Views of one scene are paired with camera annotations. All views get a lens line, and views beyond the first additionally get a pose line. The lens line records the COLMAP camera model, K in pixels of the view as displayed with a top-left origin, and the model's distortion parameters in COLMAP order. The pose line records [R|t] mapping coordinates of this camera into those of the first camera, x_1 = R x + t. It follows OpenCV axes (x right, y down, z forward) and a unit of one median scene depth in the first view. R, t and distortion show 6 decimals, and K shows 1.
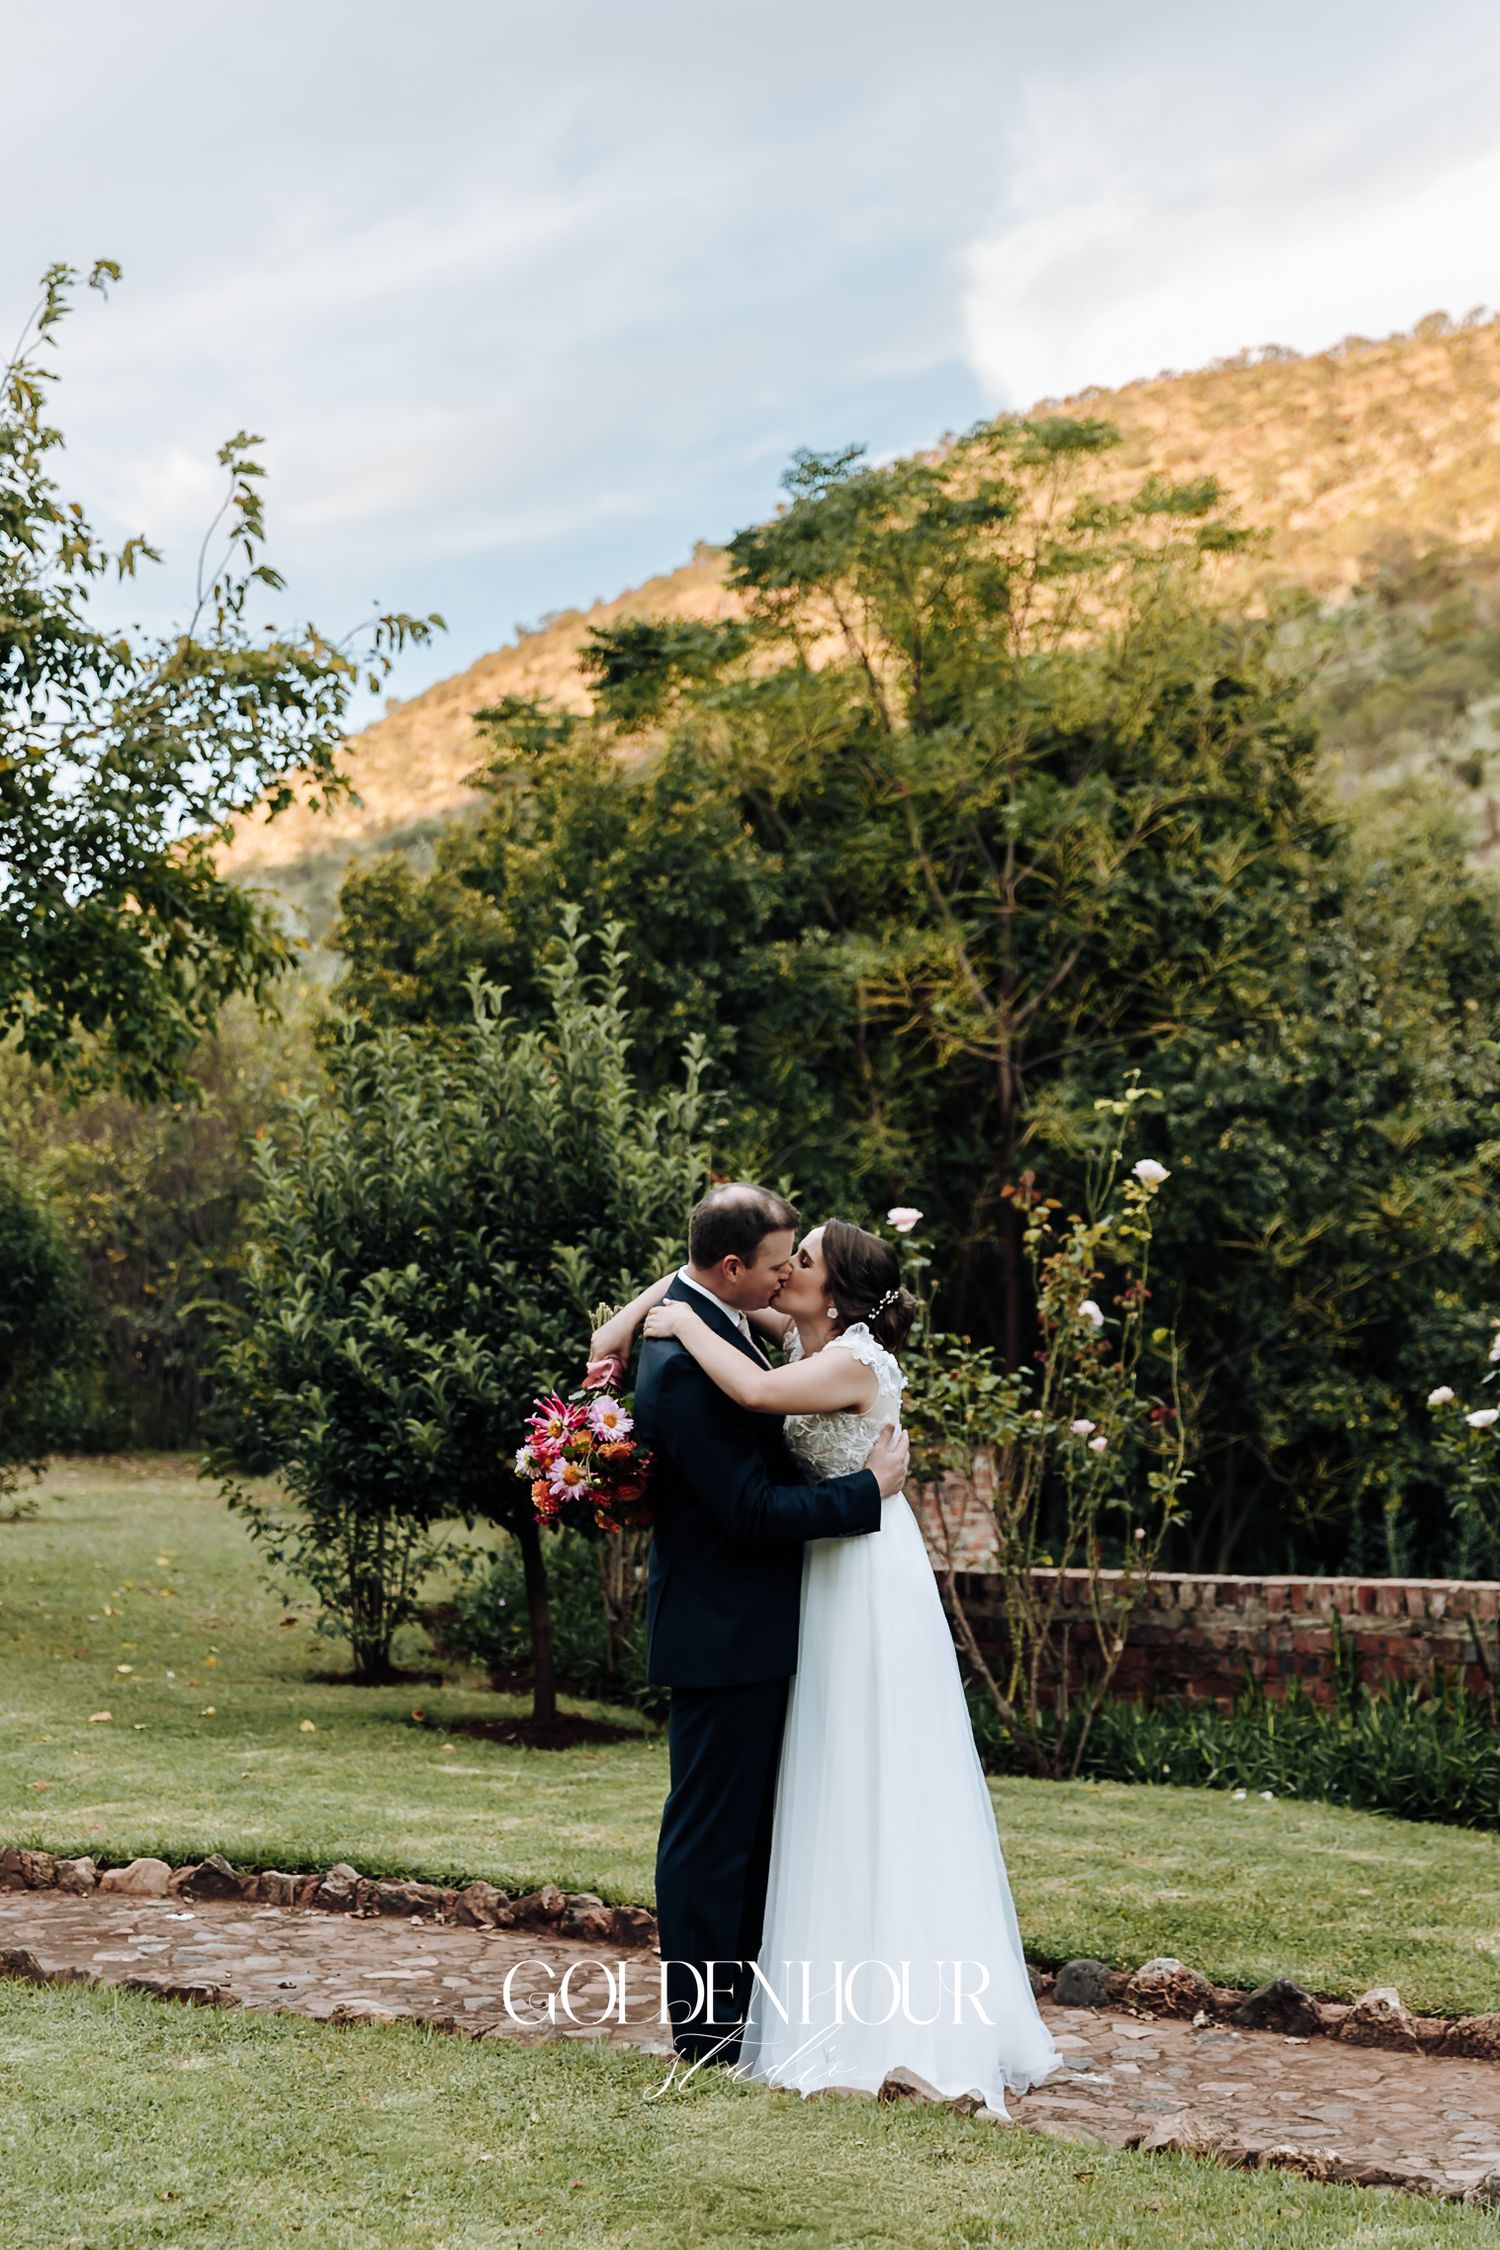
lens RADIAL K [[3412.6, 0, 837.4], [0, 3412.6, 1050.7], [0, 0, 1]] dist [-0.001827, 0.022930]
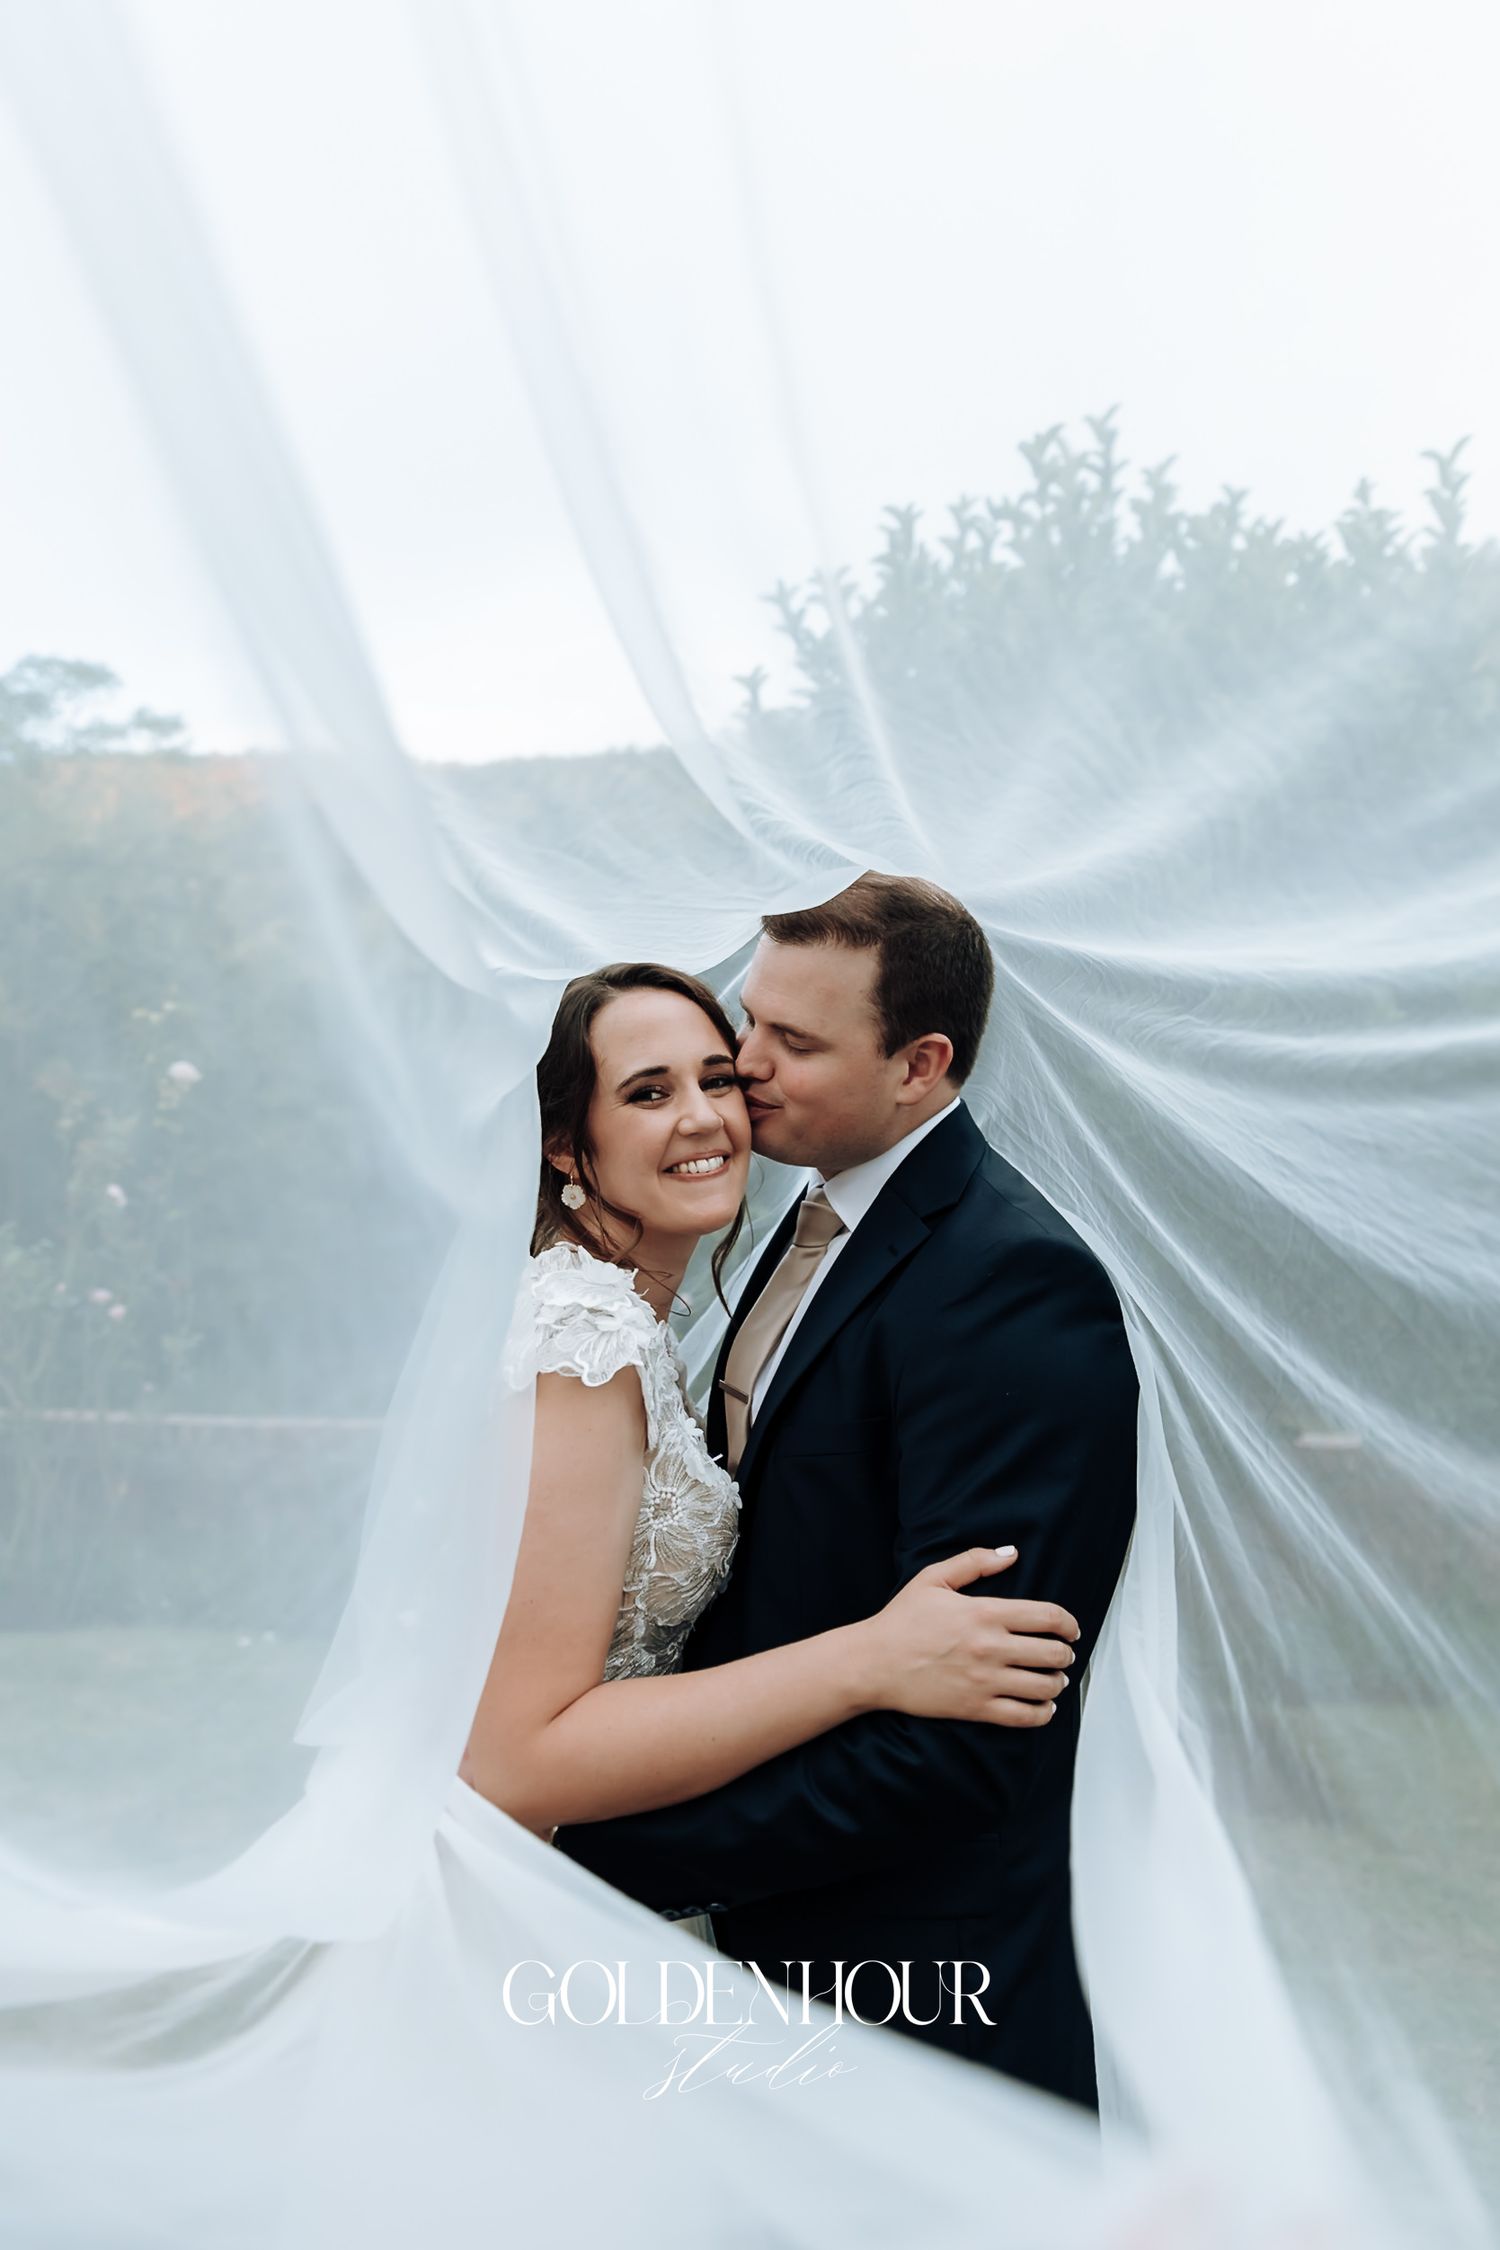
lens RADIAL K [[1476.9, 0, 750.0], [0, 1476.9, 1125.0], [0, 0, 1]] dist [-0.000139, -0.000529]
pose [[0.868246, 0.057121, 0.492835, 0.008797], [-0.067927, 0.997682, 0.004035, 0.023625], [-0.491463, -0.036980, 0.870113, 0.298629]]
